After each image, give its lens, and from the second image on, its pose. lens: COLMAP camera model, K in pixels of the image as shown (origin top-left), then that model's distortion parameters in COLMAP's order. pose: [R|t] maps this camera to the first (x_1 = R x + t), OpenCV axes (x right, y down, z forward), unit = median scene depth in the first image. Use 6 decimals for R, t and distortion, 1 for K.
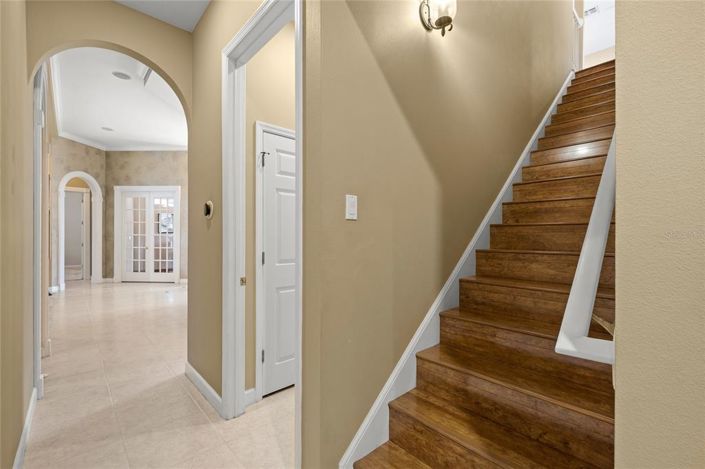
lens RADIAL K [[303.9, 0, 349.1], [0, 303.9, 237.9], [0, 0, 1]] dist [-0.000739, 0.001054]
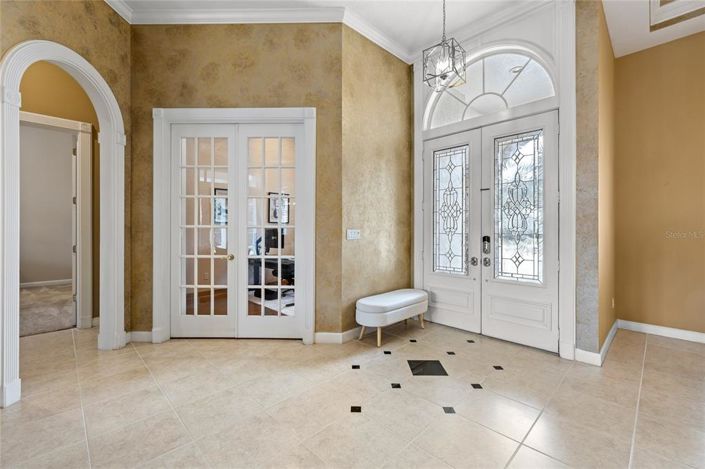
lens RADIAL K [[303.9, 0, 355.5], [0, 303.9, 229.6], [0, 0, 1]] dist [-0.000739, 0.001054]
pose [[0.999592, -0.003120, 0.028390, -0.507925], [0.003277, 0.999980, -0.005484, -0.001693], [-0.028372, 0.005575, 0.999582, 0.577207]]
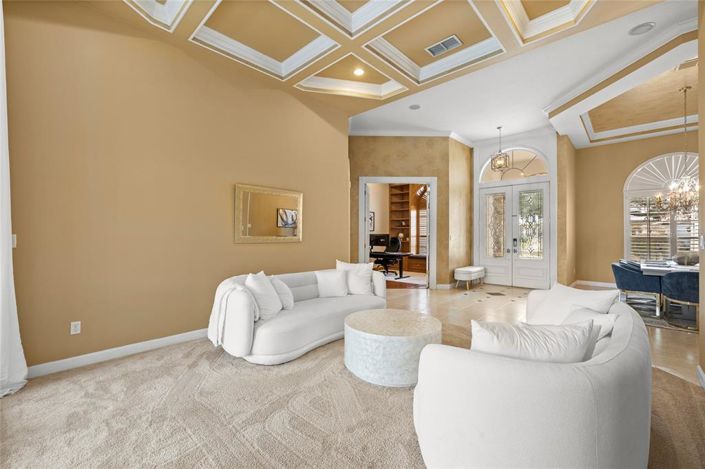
lens RADIAL K [[303.9, 0, 352.8], [0, 303.9, 234.5], [0, 0, 1]] dist [-0.000739, 0.001054]
pose [[0.997178, -0.002129, 0.075043, -0.853694], [0.002643, 0.999974, -0.006752, -0.001101], [-0.075027, 0.006931, 0.997157, 0.146330]]
